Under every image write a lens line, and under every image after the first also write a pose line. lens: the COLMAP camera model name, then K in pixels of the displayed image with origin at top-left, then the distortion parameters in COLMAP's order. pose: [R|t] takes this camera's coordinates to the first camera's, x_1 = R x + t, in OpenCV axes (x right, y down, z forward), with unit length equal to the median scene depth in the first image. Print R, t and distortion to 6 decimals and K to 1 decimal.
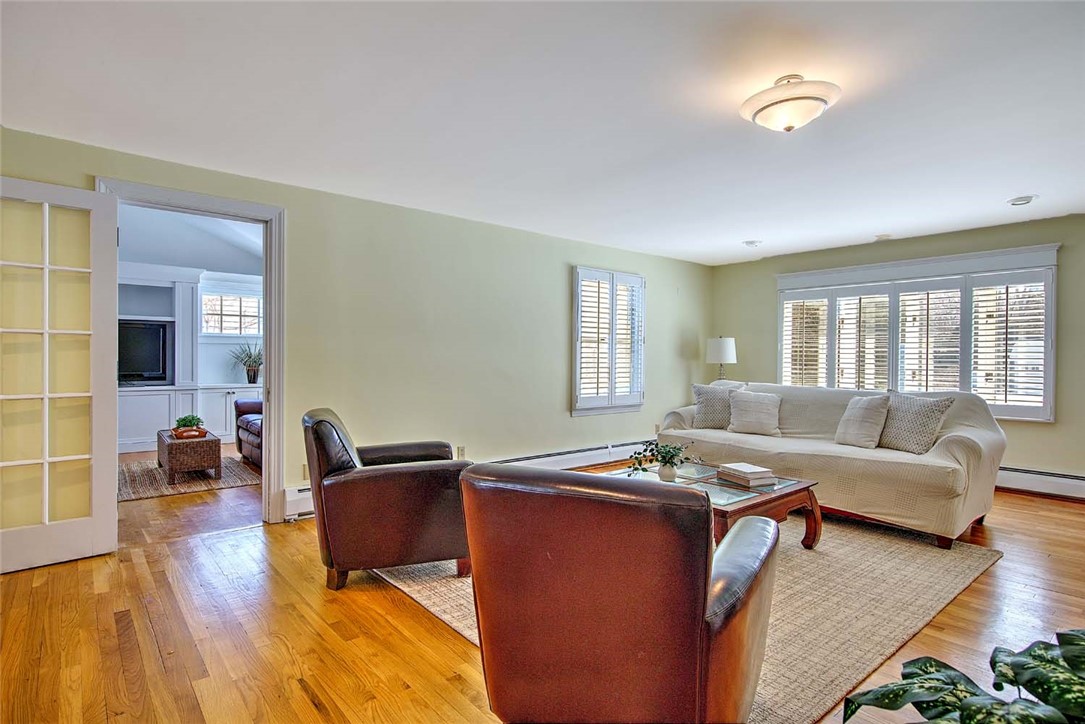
lens RADIAL K [[550.1, 0, 536.5], [0, 550.1, 364.2], [0, 0, 1]] dist [0.004301, -0.000373]
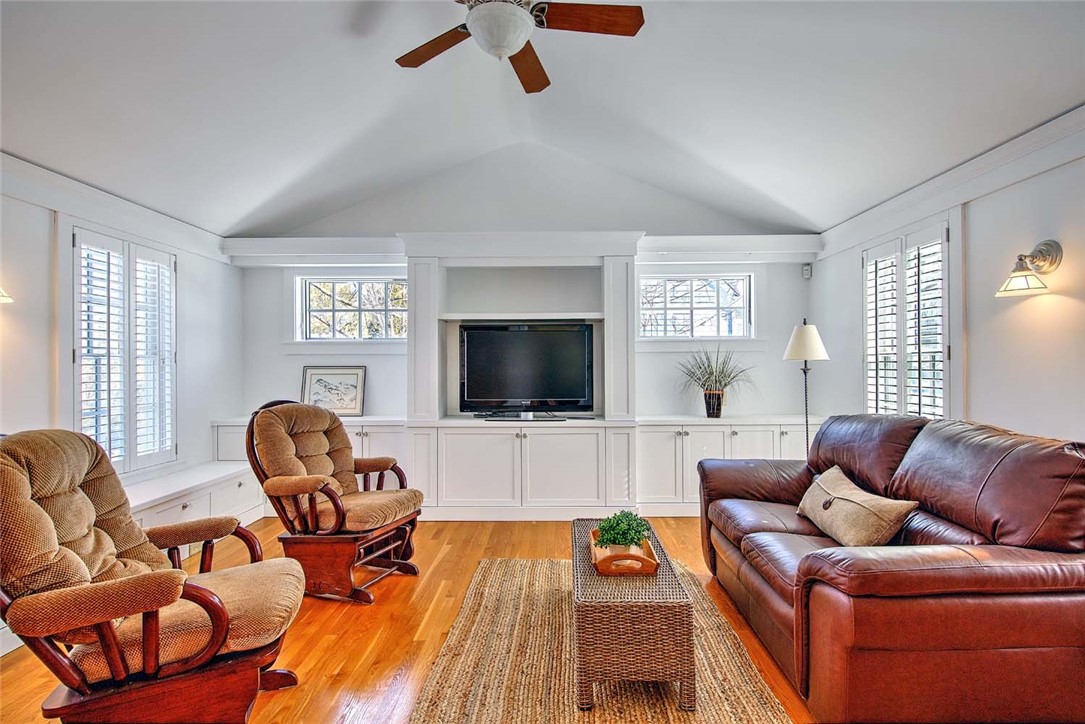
lens RADIAL K [[550.1, 0, 544.2], [0, 550.1, 362.5], [0, 0, 1]] dist [0.004301, -0.000373]
pose [[0.758788, -0.011616, -0.651235, -0.296057], [0.002254, 0.999882, -0.015209, -0.017895], [0.651334, 0.010073, 0.758724, 0.474556]]
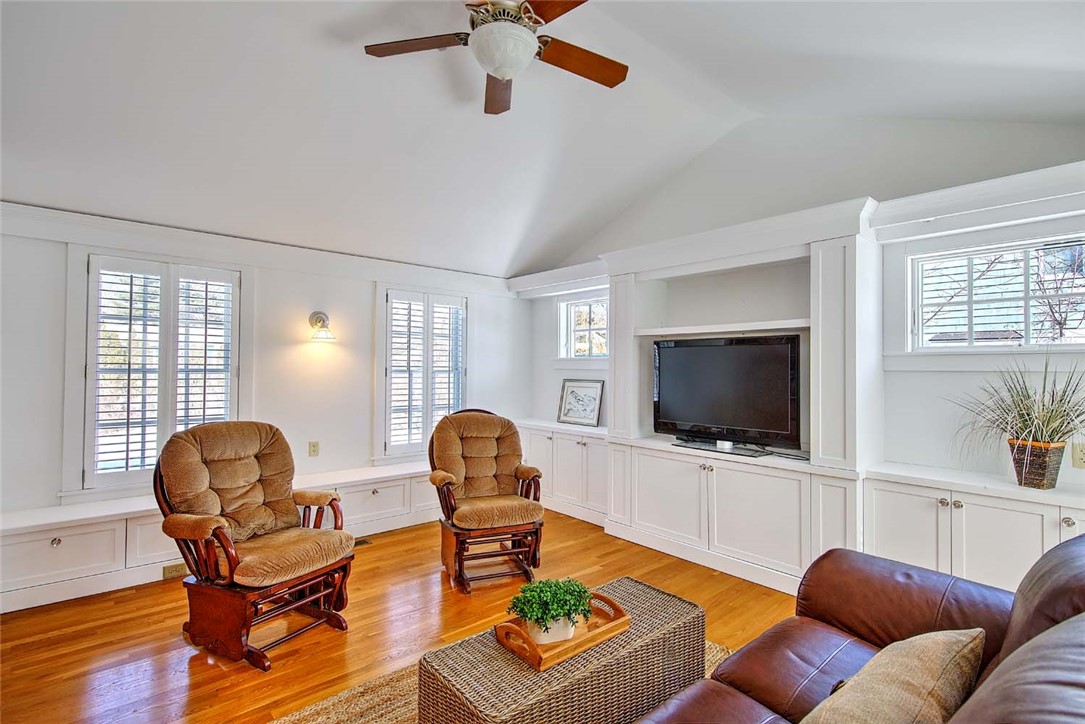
lens RADIAL K [[512.8, 0, 540.7], [0, 512.8, 364.4], [0, 0, 1]] dist [-0.003312, -0.000562]
pose [[0.014882, -0.013400, -0.999799, -0.222631], [-0.017729, 0.999749, -0.013664, -0.035697], [0.999732, 0.017929, 0.014641, 0.764156]]
